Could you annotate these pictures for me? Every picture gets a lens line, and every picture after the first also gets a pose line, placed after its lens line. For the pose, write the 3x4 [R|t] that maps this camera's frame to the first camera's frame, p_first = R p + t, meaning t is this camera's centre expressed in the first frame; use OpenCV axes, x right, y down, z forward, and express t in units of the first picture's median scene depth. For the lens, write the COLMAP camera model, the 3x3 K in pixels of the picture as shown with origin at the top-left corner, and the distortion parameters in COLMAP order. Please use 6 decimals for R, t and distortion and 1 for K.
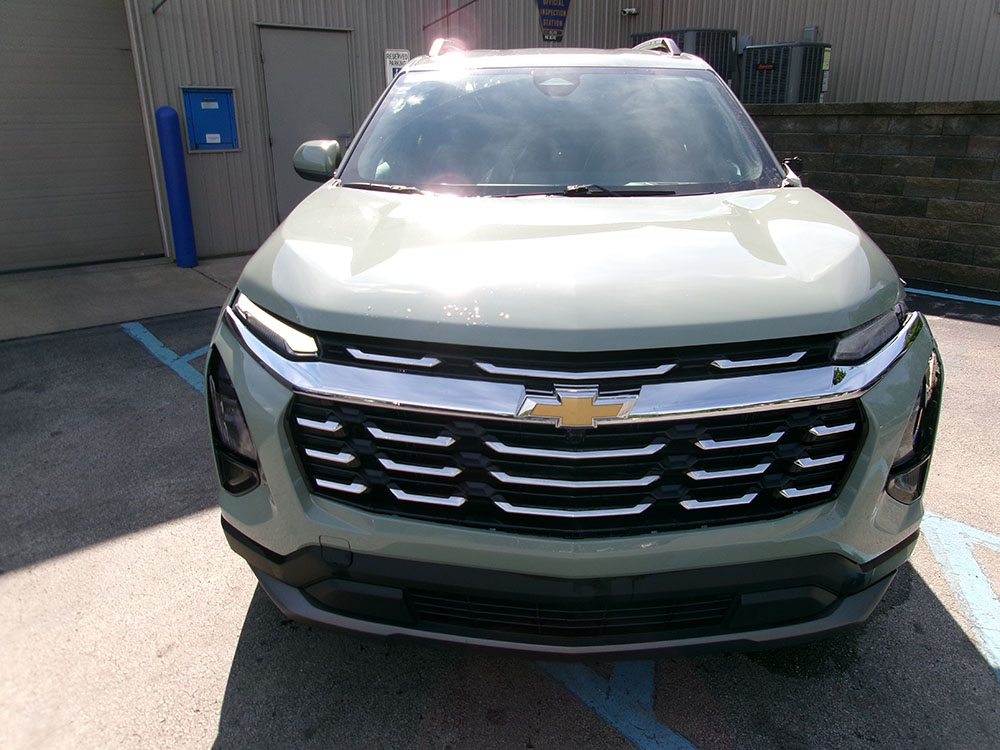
lens RADIAL K [[754.5, 0, 506.4], [0, 754.5, 379.9], [0, 0, 1]] dist [-0.043536, 0.055342]
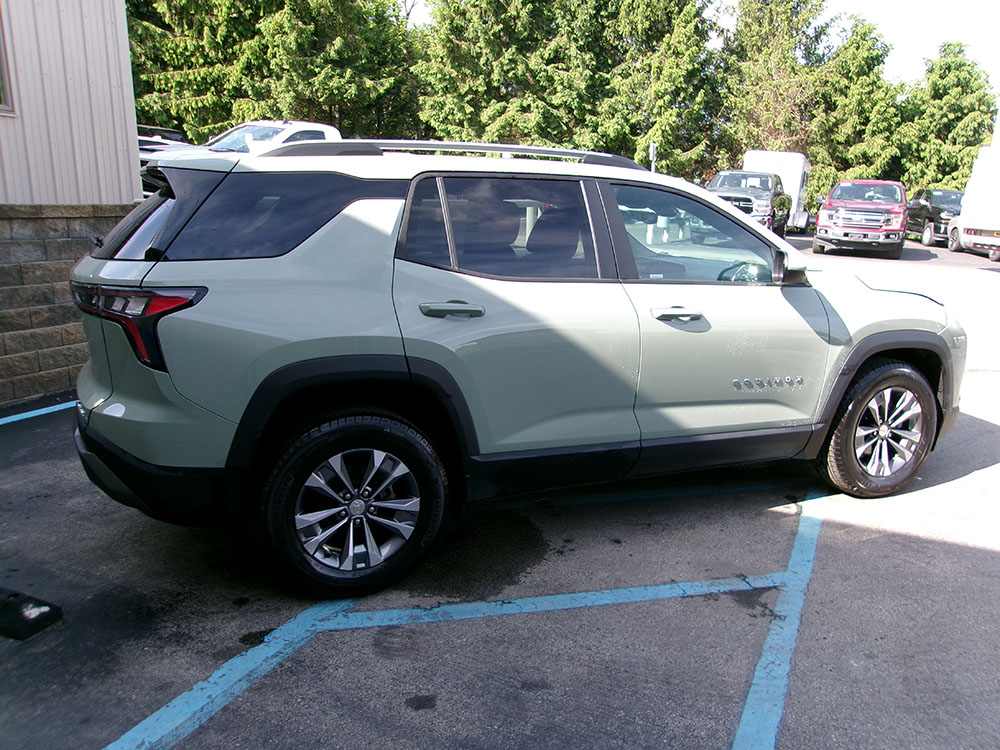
lens RADIAL K [[754.5, 0, 506.4], [0, 754.5, 379.9], [0, 0, 1]] dist [-0.043536, 0.055342]
pose [[-0.403966, -0.207450, 0.890941, -0.542458], [0.301957, 0.889117, 0.343937, -0.321793], [-0.863501, 0.407965, -0.296532, 0.862345]]
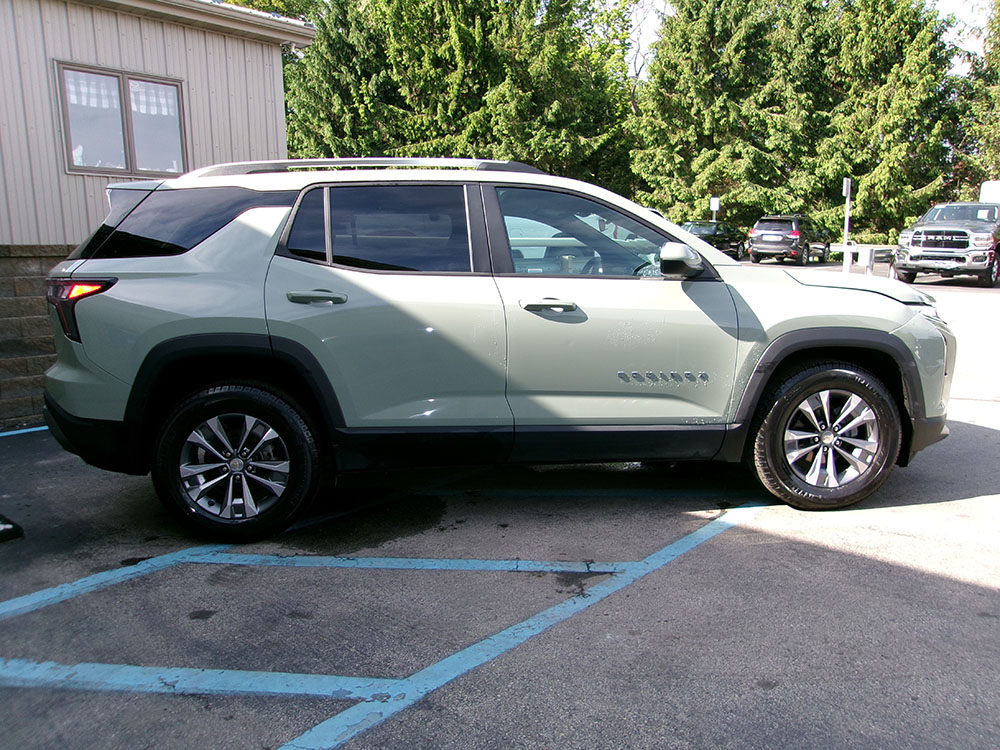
lens RADIAL K [[754.5, 0, 506.4], [0, 754.5, 379.9], [0, 0, 1]] dist [-0.043536, 0.055342]
pose [[-0.116187, -0.148378, 0.982082, -0.661140], [0.358667, 0.915790, 0.180795, -0.201520], [-0.926207, 0.373246, -0.053185, 0.654572]]
